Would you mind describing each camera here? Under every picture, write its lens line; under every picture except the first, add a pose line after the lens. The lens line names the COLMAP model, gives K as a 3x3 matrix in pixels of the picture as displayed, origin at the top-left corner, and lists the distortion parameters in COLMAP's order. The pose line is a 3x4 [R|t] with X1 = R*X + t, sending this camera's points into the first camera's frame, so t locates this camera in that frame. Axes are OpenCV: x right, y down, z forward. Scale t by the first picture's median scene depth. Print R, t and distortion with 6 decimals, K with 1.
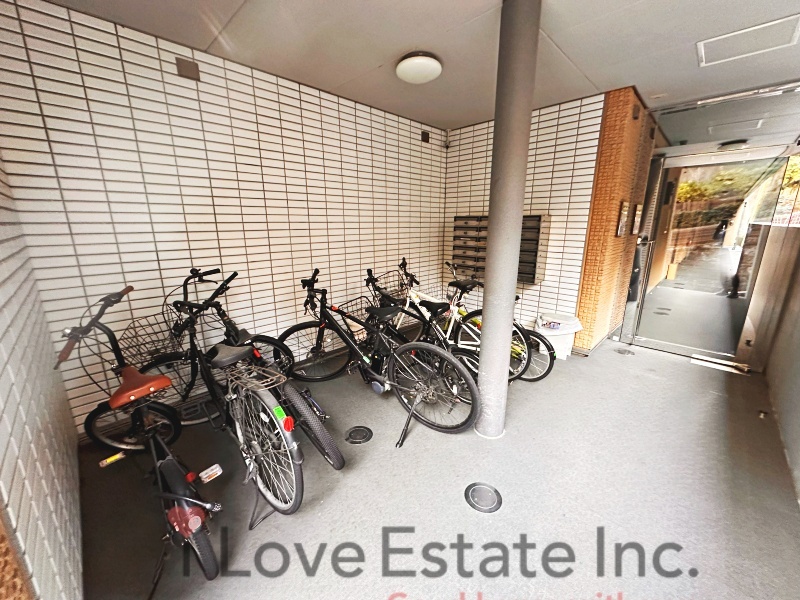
lens RADIAL K [[317.9, 0, 402.6], [0, 317.9, 298.4], [0, 0, 1]] dist [0.000506, 0.000169]
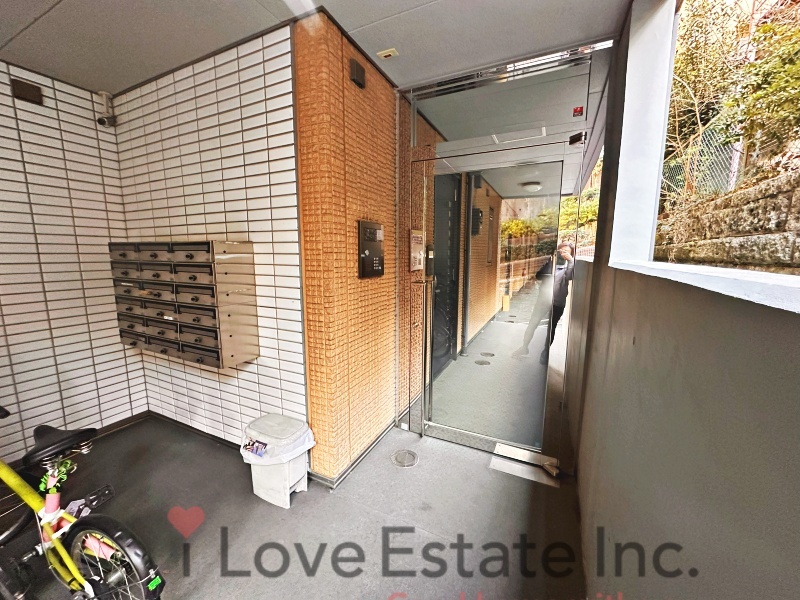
lens RADIAL K [[317.9, 0, 397.9], [0, 317.9, 299.6], [0, 0, 1]] dist [0.000506, 0.000169]
pose [[0.949040, -0.040704, 0.312517, 0.461675], [0.068956, 0.994416, -0.079884, -0.085882], [-0.307520, 0.097364, 0.946547, 0.348260]]
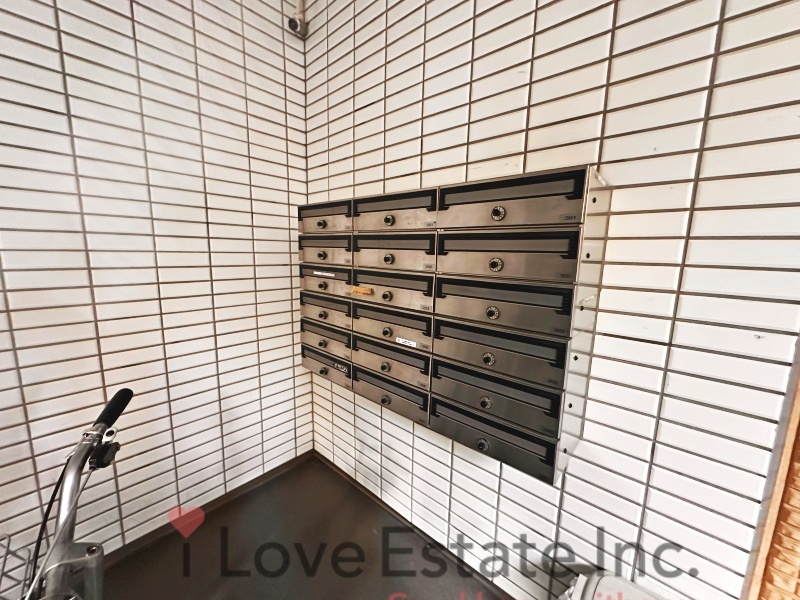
lens RADIAL K [[317.9, 0, 398.2], [0, 317.9, 300.6], [0, 0, 1]] dist [0.000506, 0.000169]
pose [[0.998702, 0.017214, 0.047948, 0.255616], [-0.013294, 0.996633, -0.080906, -0.134626], [-0.049179, 0.080163, 0.995568, 0.676000]]
